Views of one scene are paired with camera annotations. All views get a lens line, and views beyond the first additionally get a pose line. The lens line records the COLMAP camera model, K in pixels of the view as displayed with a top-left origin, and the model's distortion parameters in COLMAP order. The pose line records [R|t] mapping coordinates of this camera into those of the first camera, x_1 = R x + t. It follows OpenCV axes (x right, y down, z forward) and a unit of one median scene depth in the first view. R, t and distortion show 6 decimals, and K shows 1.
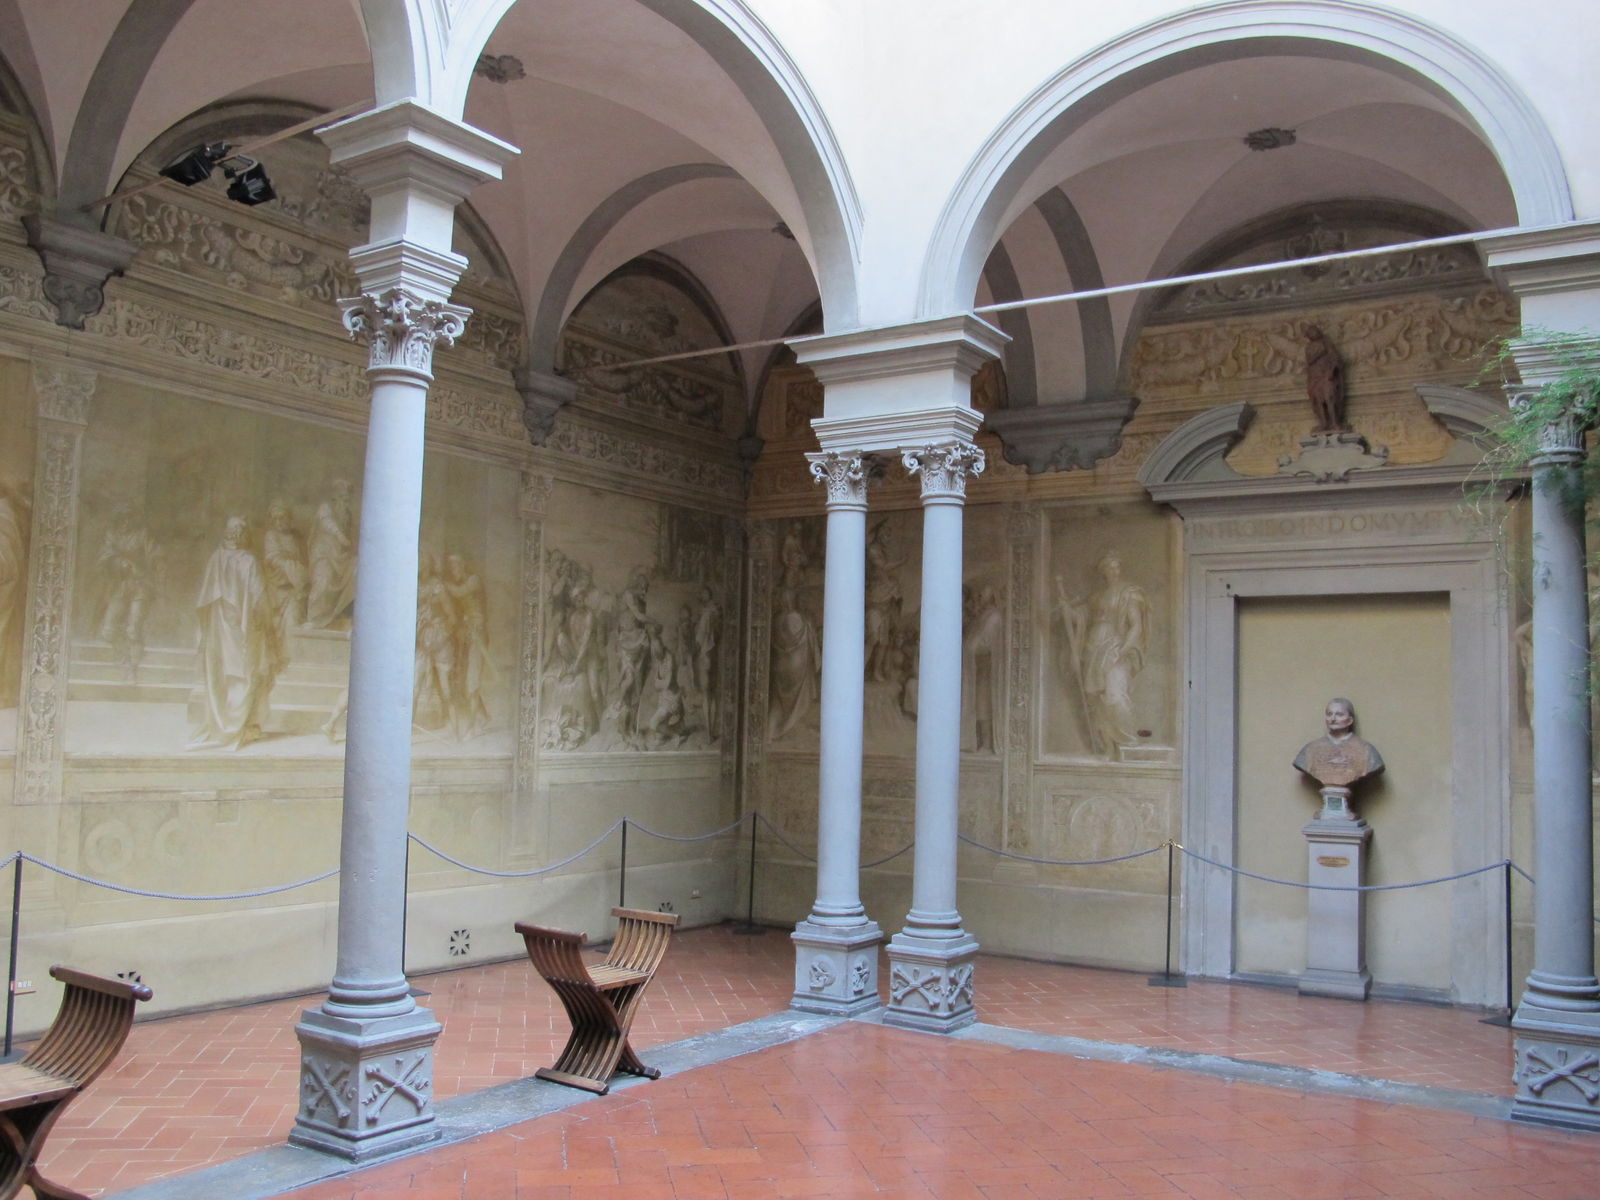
lens RADIAL K [[1361.5, 0, 802.5], [0, 1361.5, 594.6], [0, 0, 1]] dist [-0.139949, 0.102408]
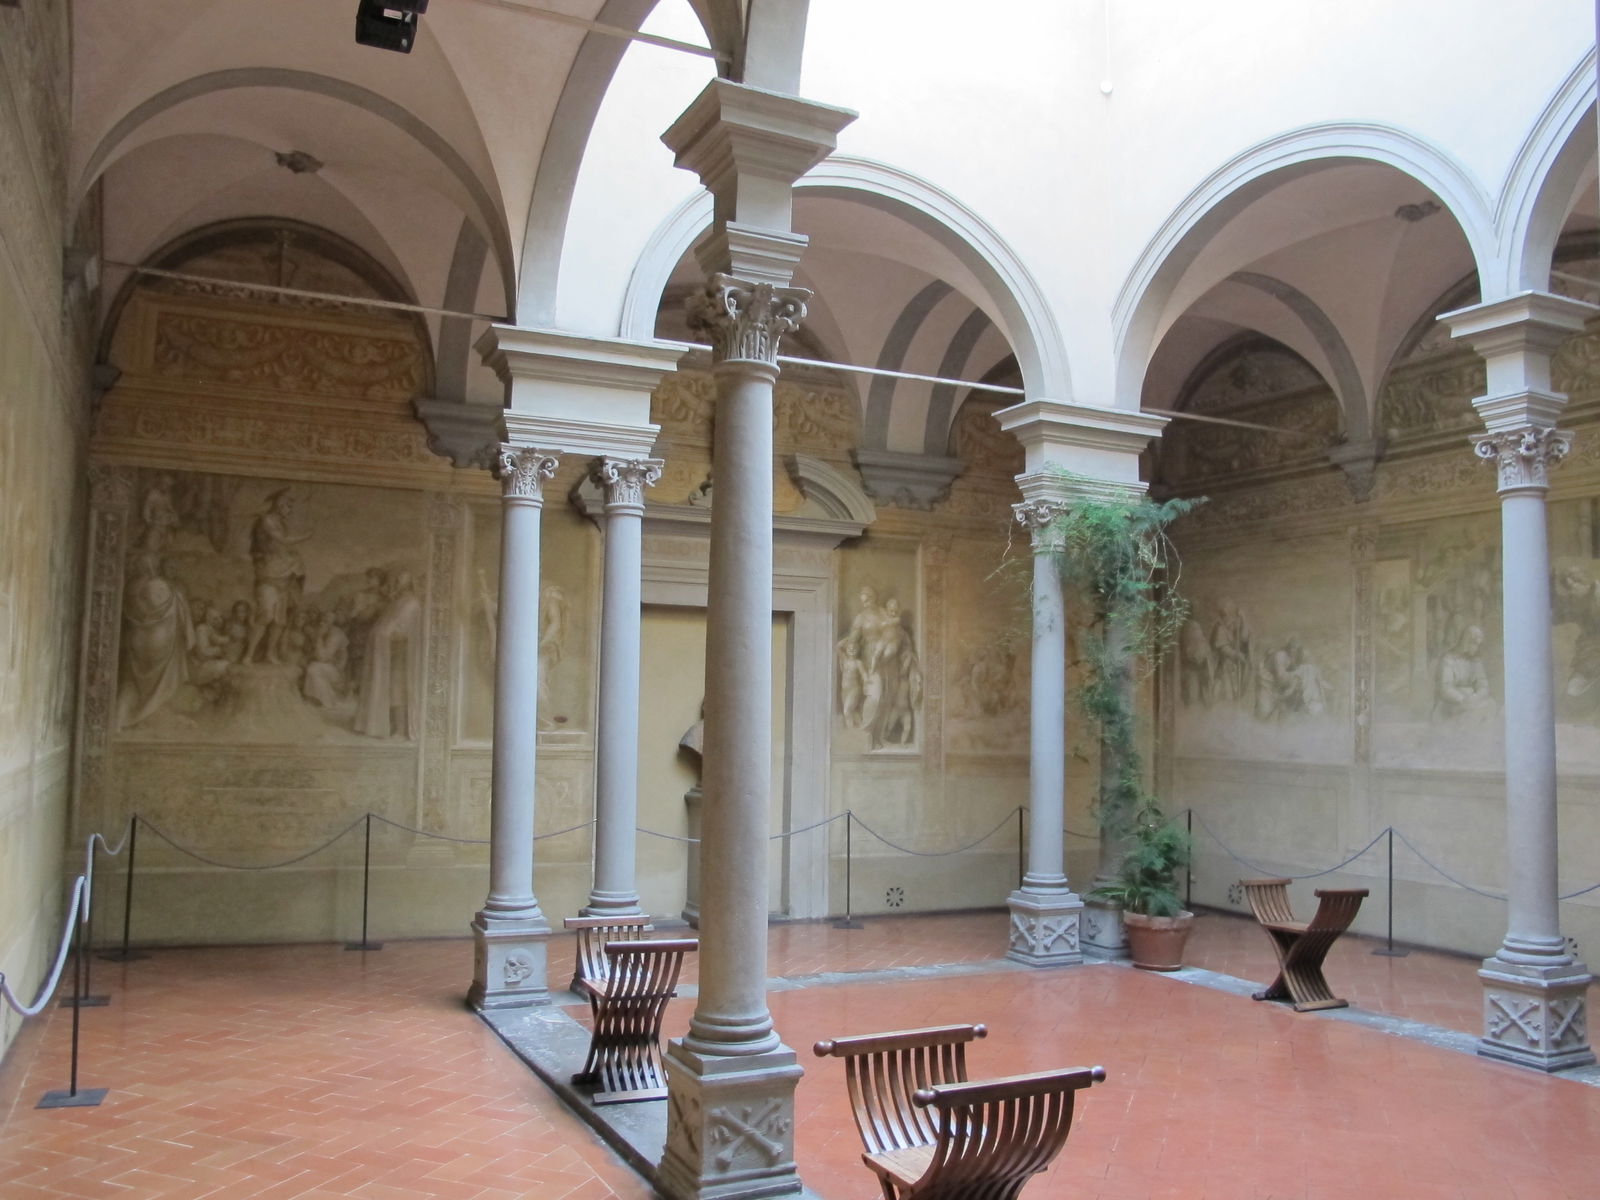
lens RADIAL K [[1361.5, 0, 797.1], [0, 1361.5, 589.6], [0, 0, 1]] dist [-0.139949, 0.102408]
pose [[0.515235, 0.061957, 0.854806, -0.571579], [-0.084076, 0.996227, -0.021530, 0.003692], [-0.852915, -0.060776, 0.518500, 0.245315]]
